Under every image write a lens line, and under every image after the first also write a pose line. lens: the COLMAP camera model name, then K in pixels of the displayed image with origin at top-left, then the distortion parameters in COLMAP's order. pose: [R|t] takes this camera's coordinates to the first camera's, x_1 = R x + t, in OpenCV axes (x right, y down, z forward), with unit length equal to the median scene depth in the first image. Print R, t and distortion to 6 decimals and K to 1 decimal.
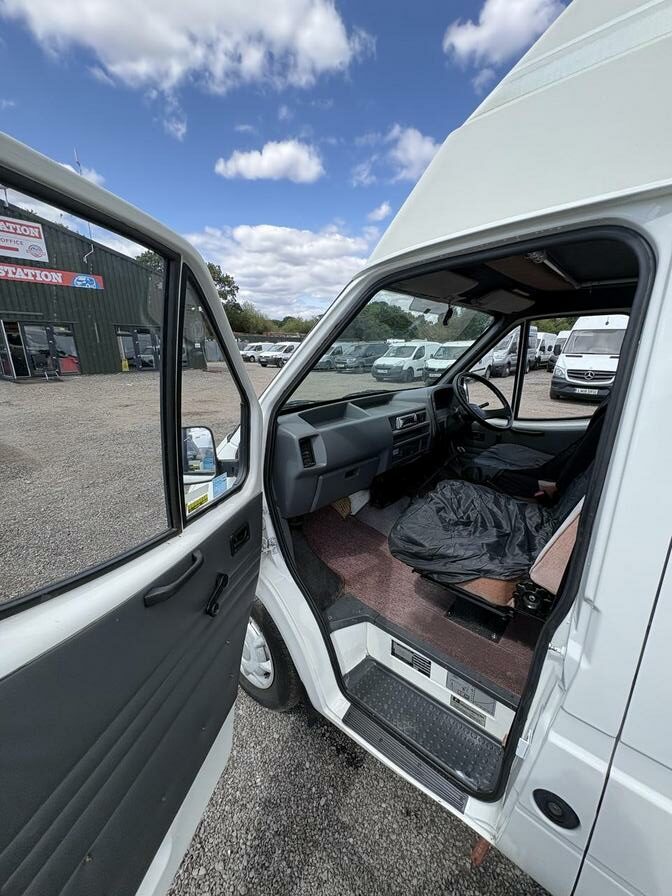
lens RADIAL K [[357.9, 0, 330.6], [0, 357.9, 450.1], [0, 0, 1]] dist [-0.001478, 0.000690]
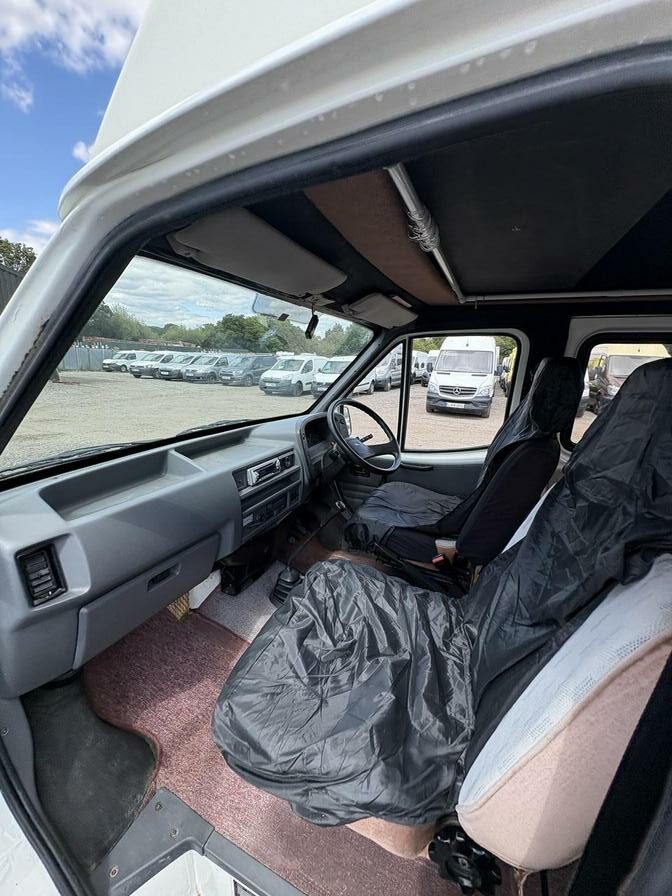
lens RADIAL K [[357.9, 0, 325.5], [0, 357.9, 452.2], [0, 0, 1]] dist [-0.001478, 0.000690]
pose [[0.961509, -0.040030, 0.271843, 0.114792], [0.047186, 0.998689, -0.019834, -0.082054], [-0.270693, 0.031897, 0.962137, 0.242910]]
